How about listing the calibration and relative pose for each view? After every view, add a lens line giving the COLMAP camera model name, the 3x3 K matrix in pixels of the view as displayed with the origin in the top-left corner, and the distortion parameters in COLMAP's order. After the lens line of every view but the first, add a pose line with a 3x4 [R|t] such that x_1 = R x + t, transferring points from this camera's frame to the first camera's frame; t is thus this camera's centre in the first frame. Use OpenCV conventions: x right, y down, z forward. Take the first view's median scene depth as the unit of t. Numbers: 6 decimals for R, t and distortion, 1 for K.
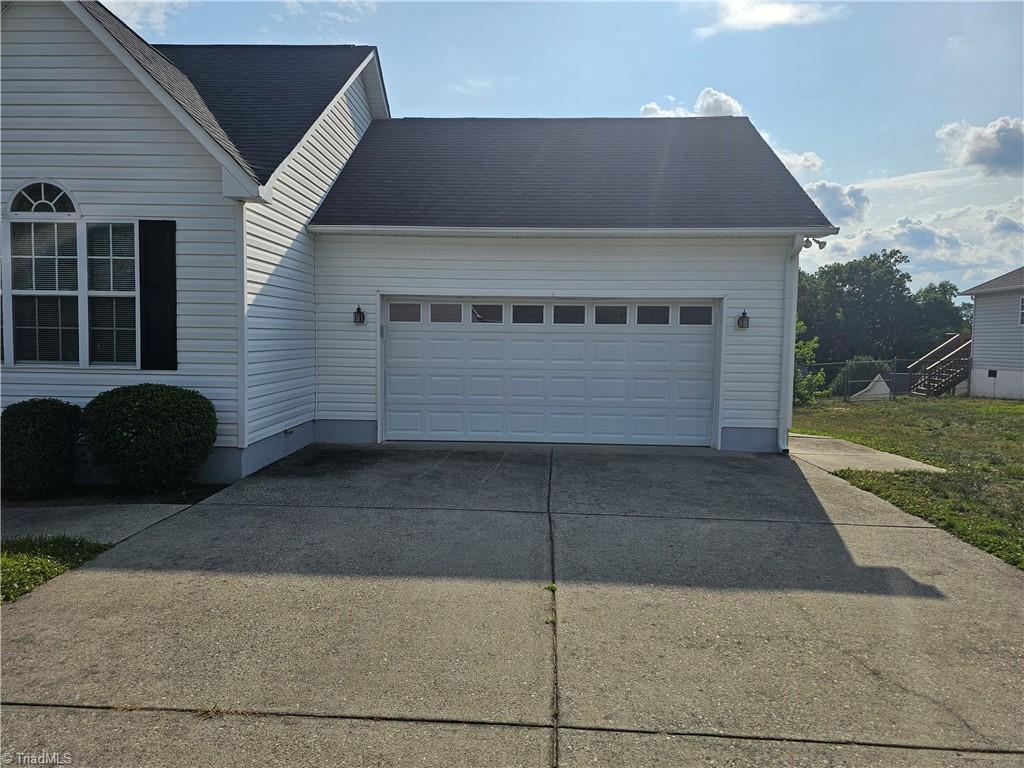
lens RADIAL K [[687.5, 0, 508.5], [0, 687.5, 382.3], [0, 0, 1]] dist [0.009243, -0.004904]
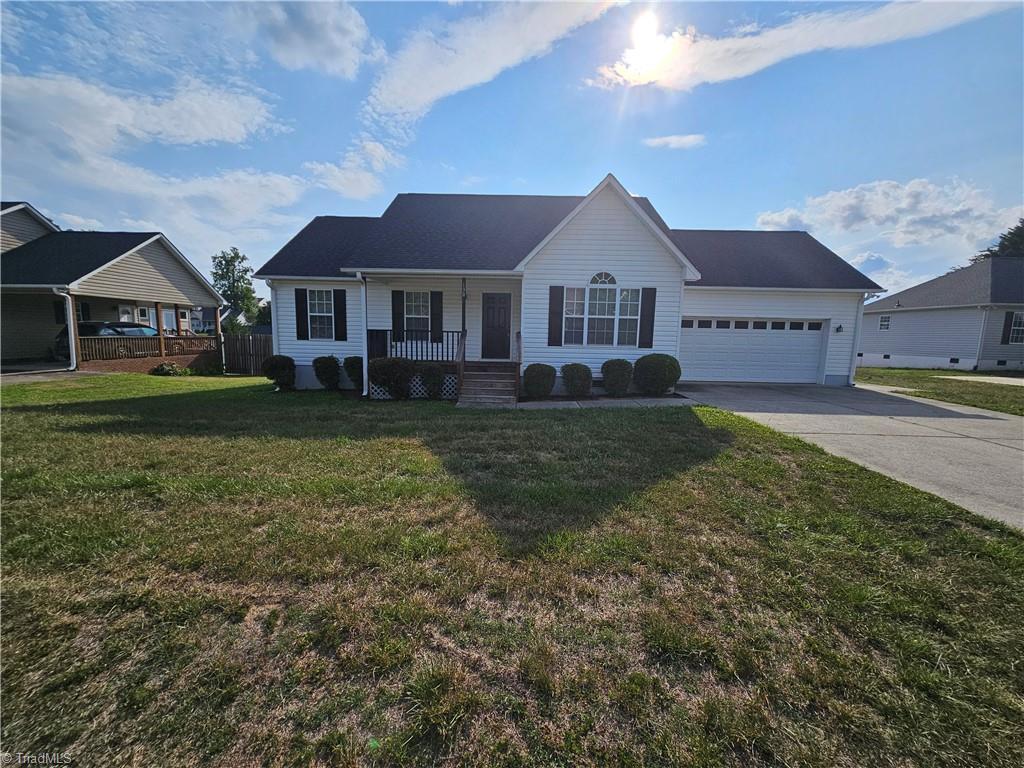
lens RADIAL K [[415.9, 0, 513.6], [0, 415.9, 384.7], [0, 0, 1]] dist [-0.002043, -0.000152]
pose [[0.999569, -0.000068, 0.029342, -1.029630], [-0.001519, 0.998537, 0.054056, 0.032487], [-0.029302, -0.054077, 0.998107, -0.491225]]
